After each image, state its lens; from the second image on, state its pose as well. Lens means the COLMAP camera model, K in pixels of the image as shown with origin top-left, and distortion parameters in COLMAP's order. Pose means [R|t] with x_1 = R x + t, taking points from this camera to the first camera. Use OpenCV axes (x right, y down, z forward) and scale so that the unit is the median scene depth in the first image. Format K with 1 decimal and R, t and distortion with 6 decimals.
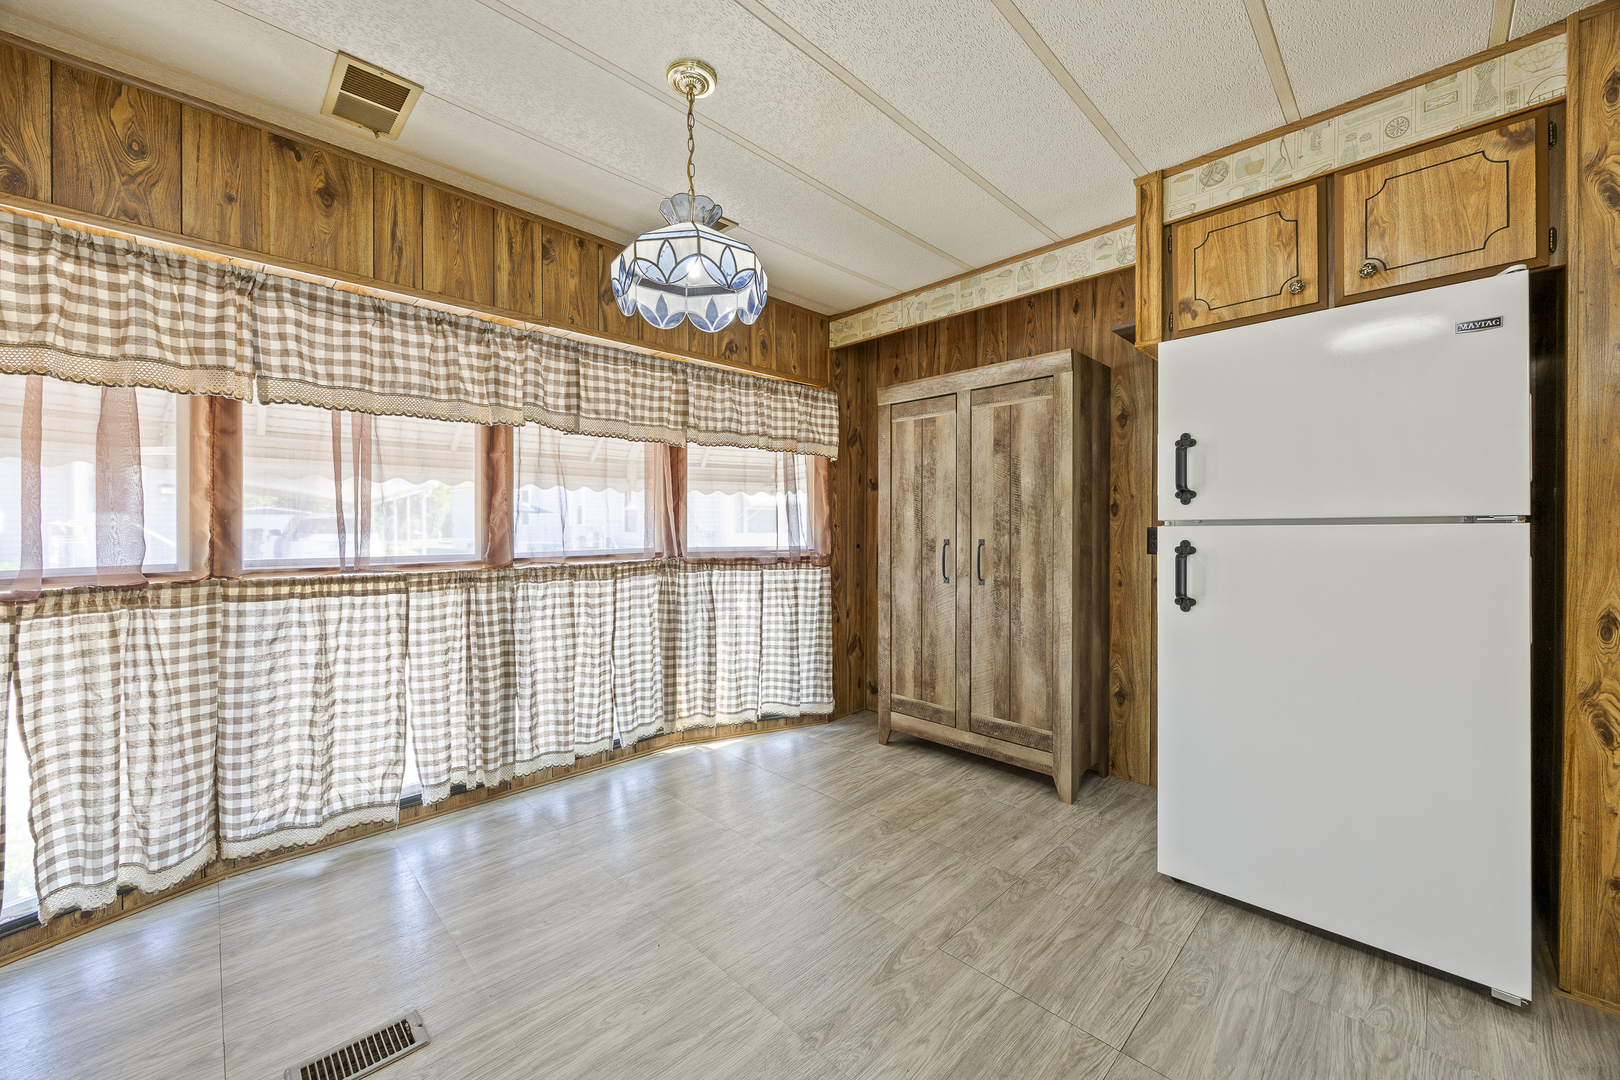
lens RADIAL K [[629.6, 0, 798.6], [0, 629.6, 531.5], [0, 0, 1]] dist [0.000383, 0.000005]
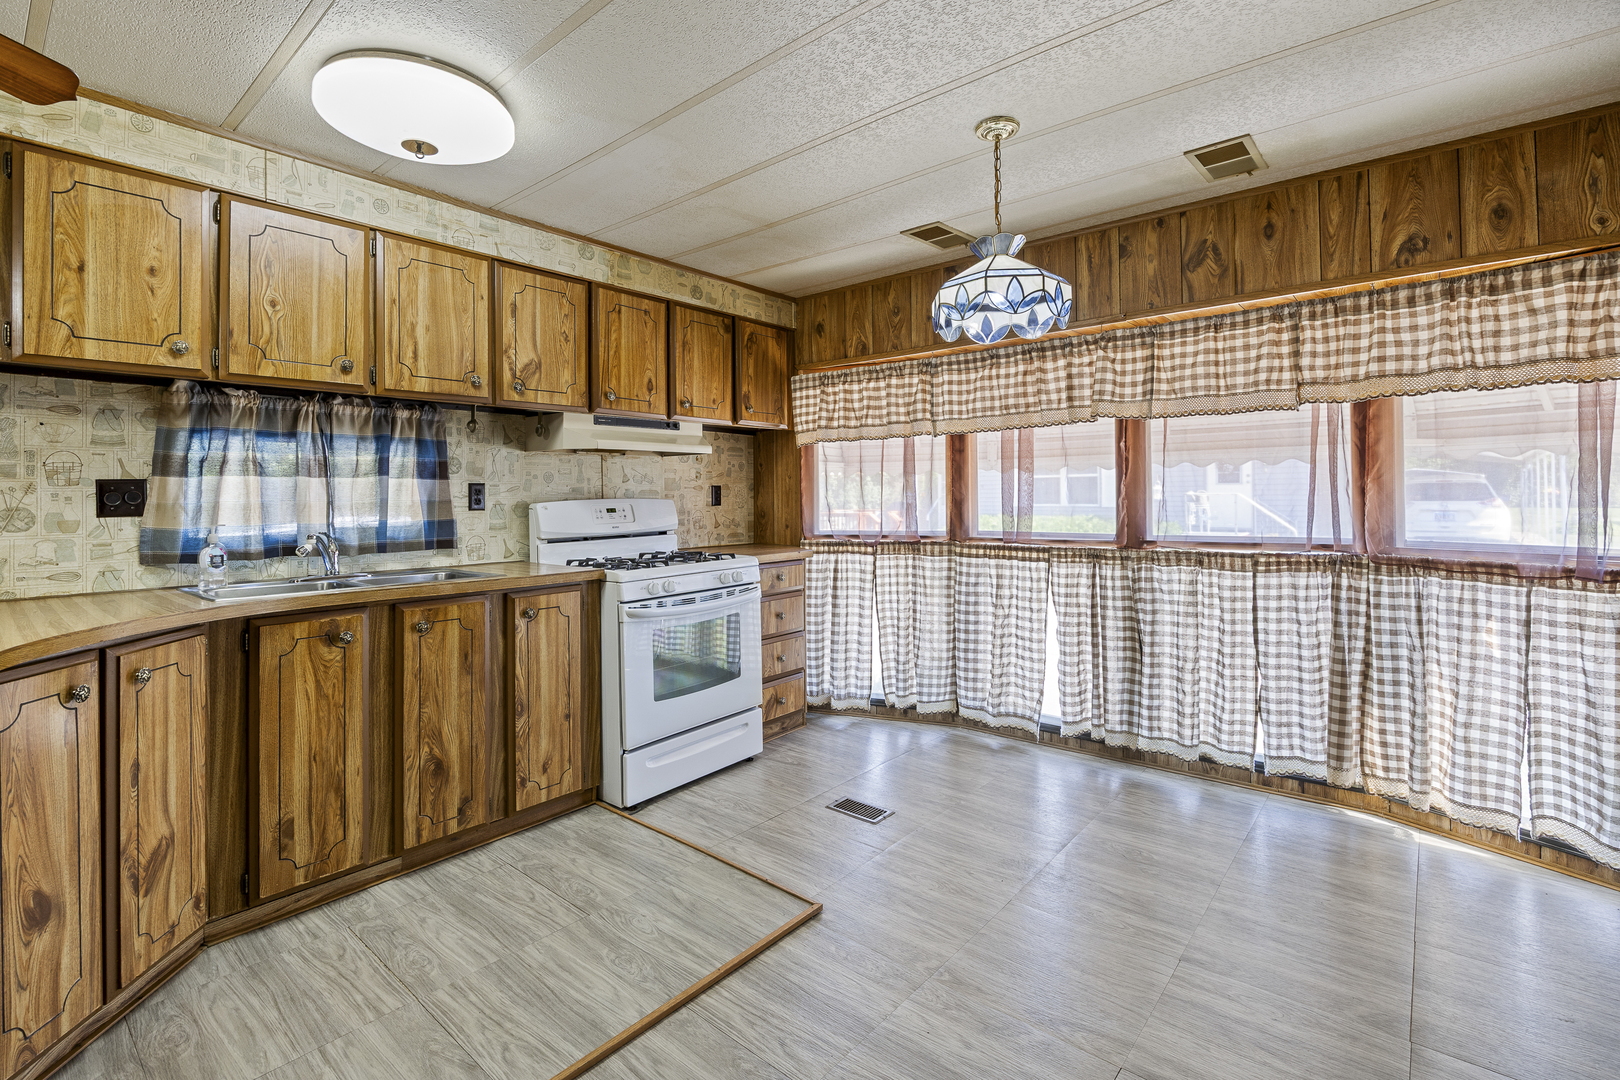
lens RADIAL K [[729.3, 0, 808.6], [0, 729.3, 491.4], [0, 0, 1]] dist [-0.013046, 0.000692]
pose [[0.091042, -0.005463, -0.995832, 0.740106], [0.004831, 0.999976, -0.005044, -0.037491], [0.995835, -0.004352, 0.091066, 0.357667]]
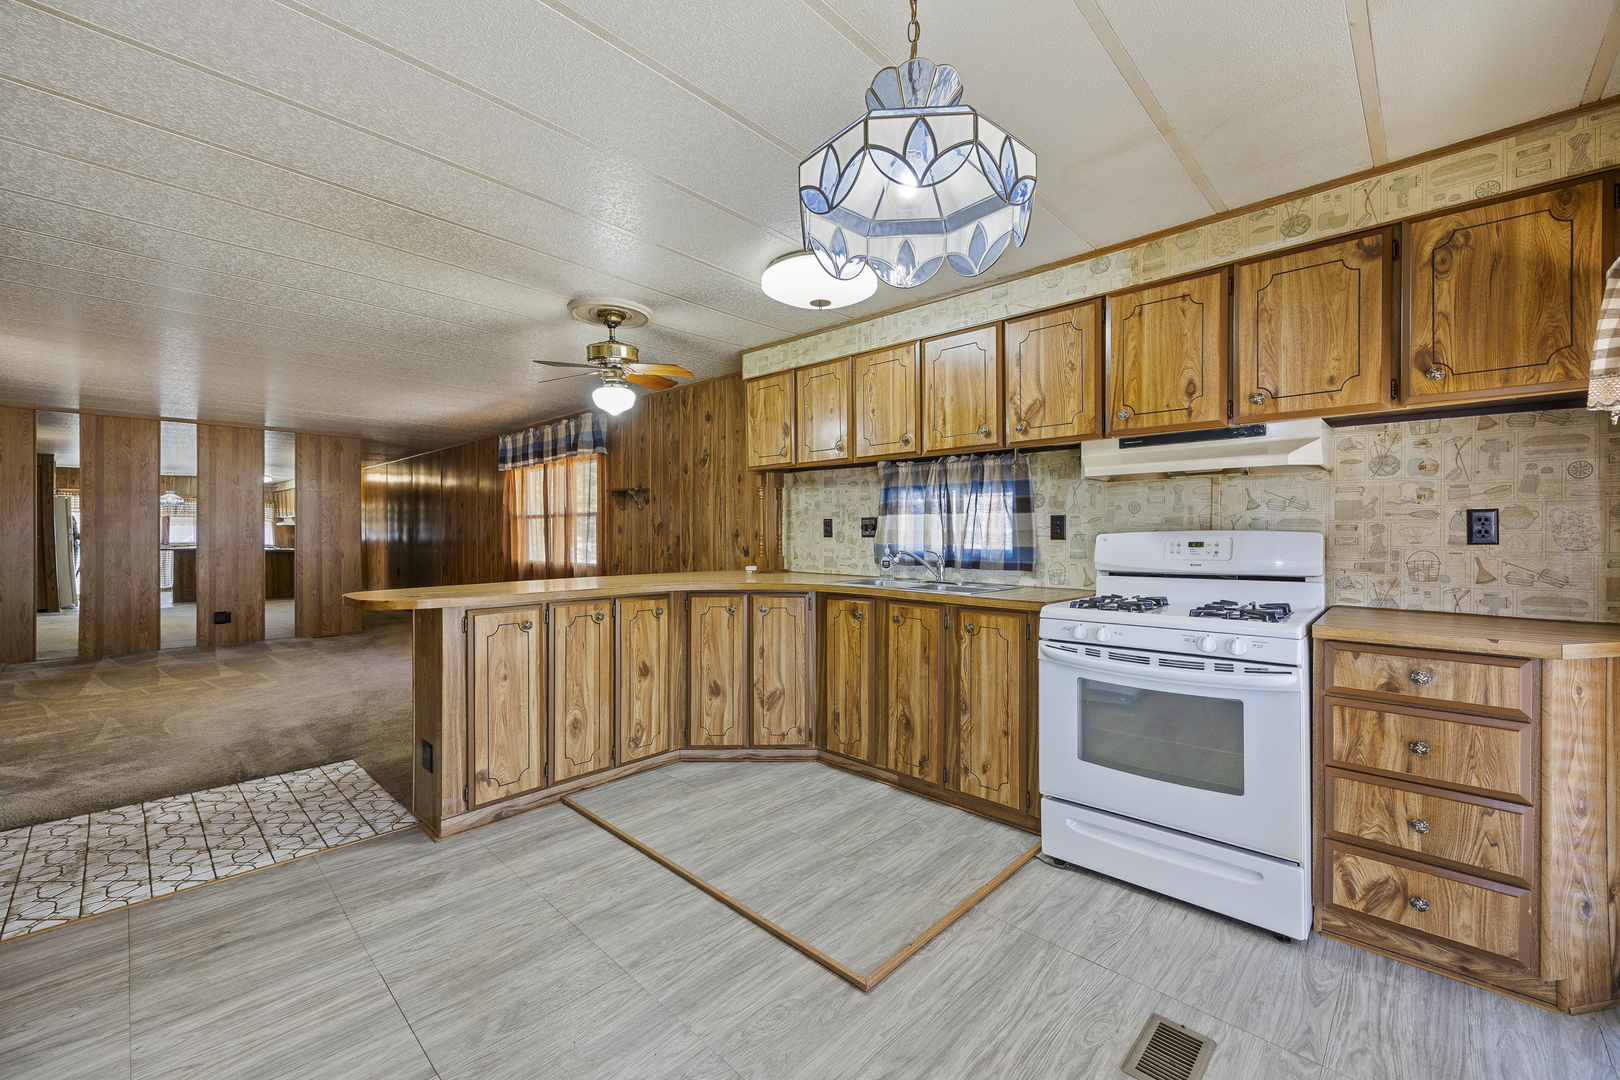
lens RADIAL K [[658.5, 0, 805.6], [0, 658.5, 536.2], [0, 0, 1]] dist [0.009422, -0.000081]
pose [[-0.999471, 0.001435, -0.032476, -0.014907], [0.001012, 0.999914, 0.013052, -0.037343], [0.032492, 0.013012, -0.999387, 1.125734]]
